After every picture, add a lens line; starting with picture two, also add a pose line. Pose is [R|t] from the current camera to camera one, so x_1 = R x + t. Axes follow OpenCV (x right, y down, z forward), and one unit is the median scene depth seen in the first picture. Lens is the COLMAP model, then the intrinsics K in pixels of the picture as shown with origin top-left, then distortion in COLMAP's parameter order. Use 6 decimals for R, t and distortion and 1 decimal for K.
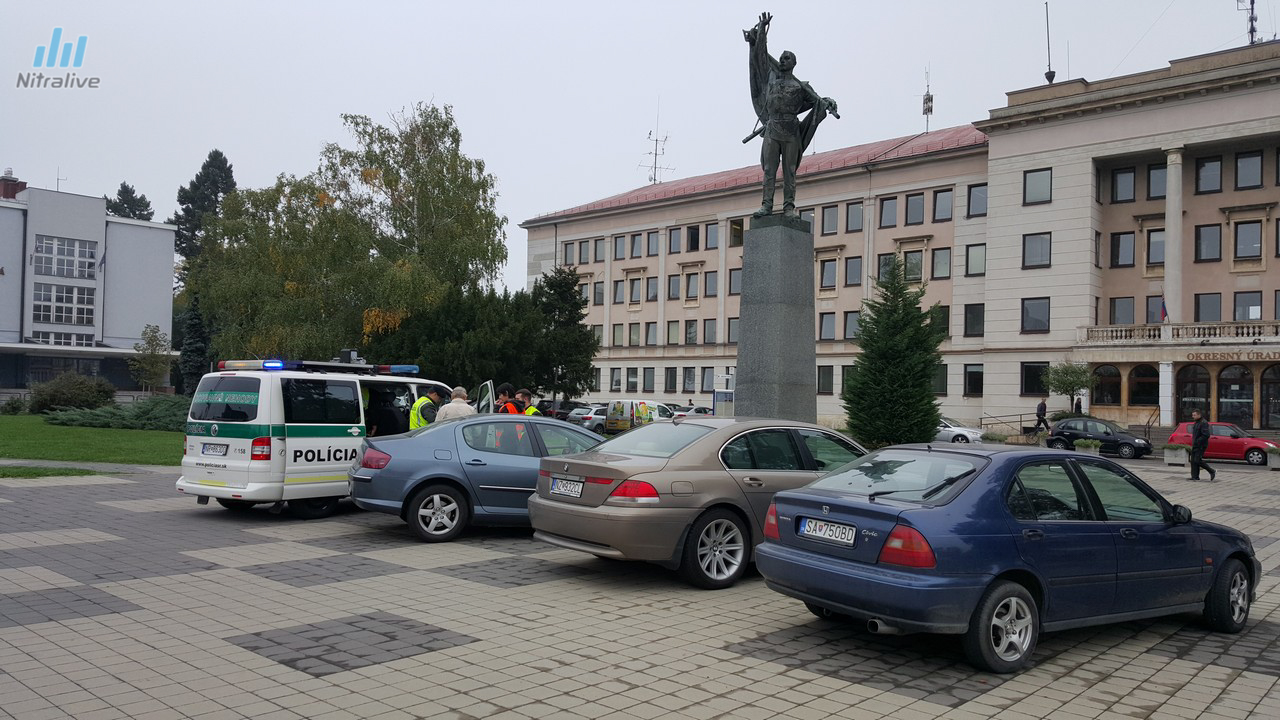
lens RADIAL K [[955.9, 0, 649.2], [0, 955.9, 389.5], [0, 0, 1]] dist [0.086738, -0.130307]
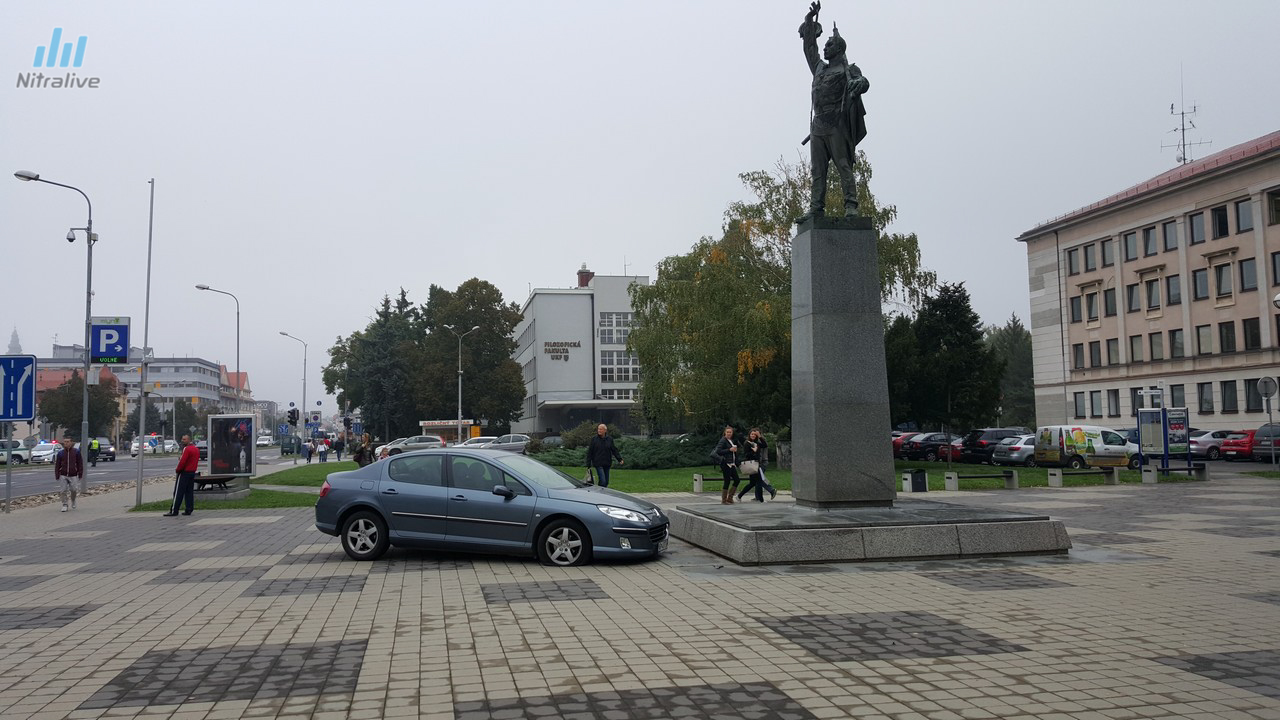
lens RADIAL K [[955.9, 0, 604.3], [0, 955.9, 361.1], [0, 0, 1]] dist [0.086738, -0.130307]
pose [[0.788201, -0.084383, -0.609606, 0.122098], [0.043199, 0.995698, -0.081972, 0.003975], [0.613900, 0.038276, 0.788455, 0.038063]]
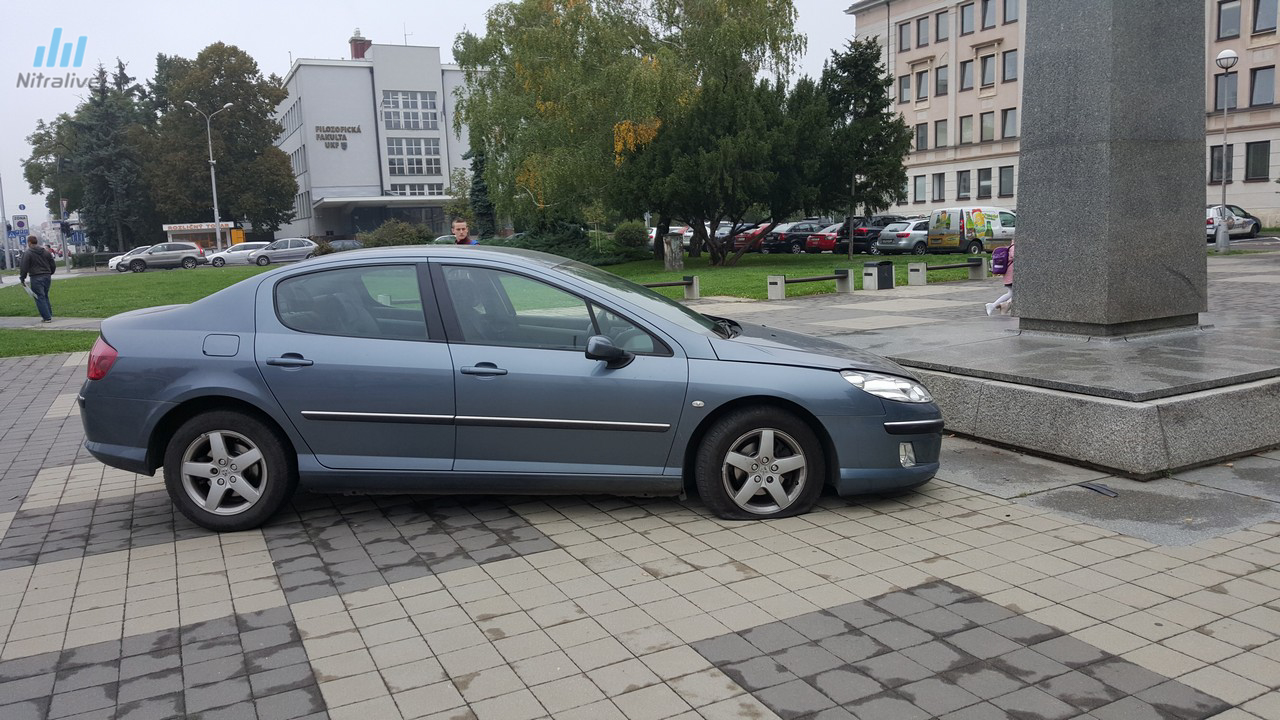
lens RADIAL K [[955.9, 0, 634.5], [0, 955.9, 365.7], [0, 0, 1]] dist [0.086738, -0.130307]
pose [[0.922249, -0.009213, -0.386487, 0.024526], [0.070262, 0.987061, 0.144131, 0.003717], [0.380158, -0.160080, 0.910963, 0.104517]]
